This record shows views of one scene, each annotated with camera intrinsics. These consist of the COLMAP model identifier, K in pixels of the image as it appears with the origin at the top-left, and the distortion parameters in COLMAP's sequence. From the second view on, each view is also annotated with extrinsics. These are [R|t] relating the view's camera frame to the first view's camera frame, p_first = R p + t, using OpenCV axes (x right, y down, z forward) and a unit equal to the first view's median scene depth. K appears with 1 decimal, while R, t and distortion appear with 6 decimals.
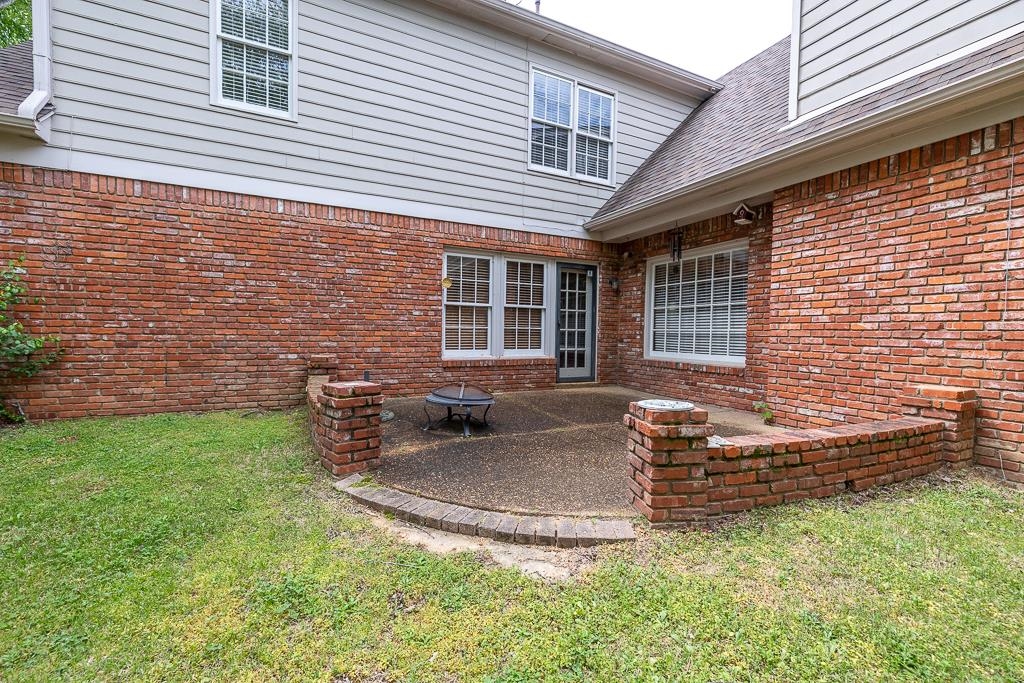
lens RADIAL K [[428.0, 0, 512.0], [0, 428.0, 341.5], [0, 0, 1]] dist [0.001505, -0.000142]
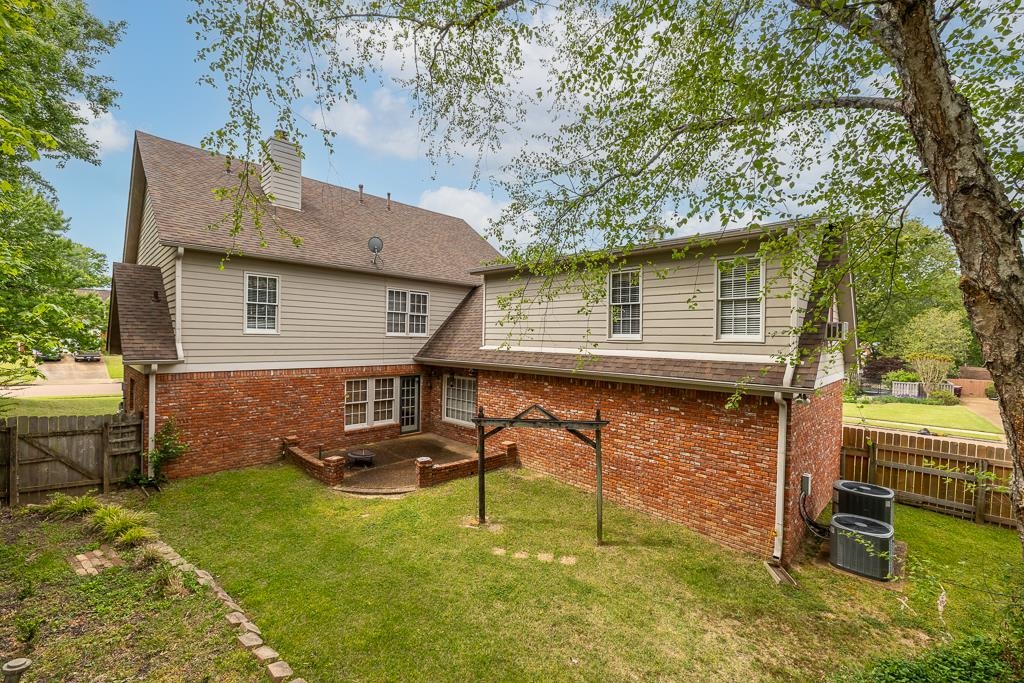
lens RADIAL K [[428.0, 0, 512.0], [0, 428.0, 341.5], [0, 0, 1]] dist [0.001505, -0.000142]
pose [[0.939724, -0.000457, 0.341935, -0.114576], [0.003466, 0.999960, -0.008188, -0.409028], [-0.341918, 0.008879, 0.939688, -1.379134]]
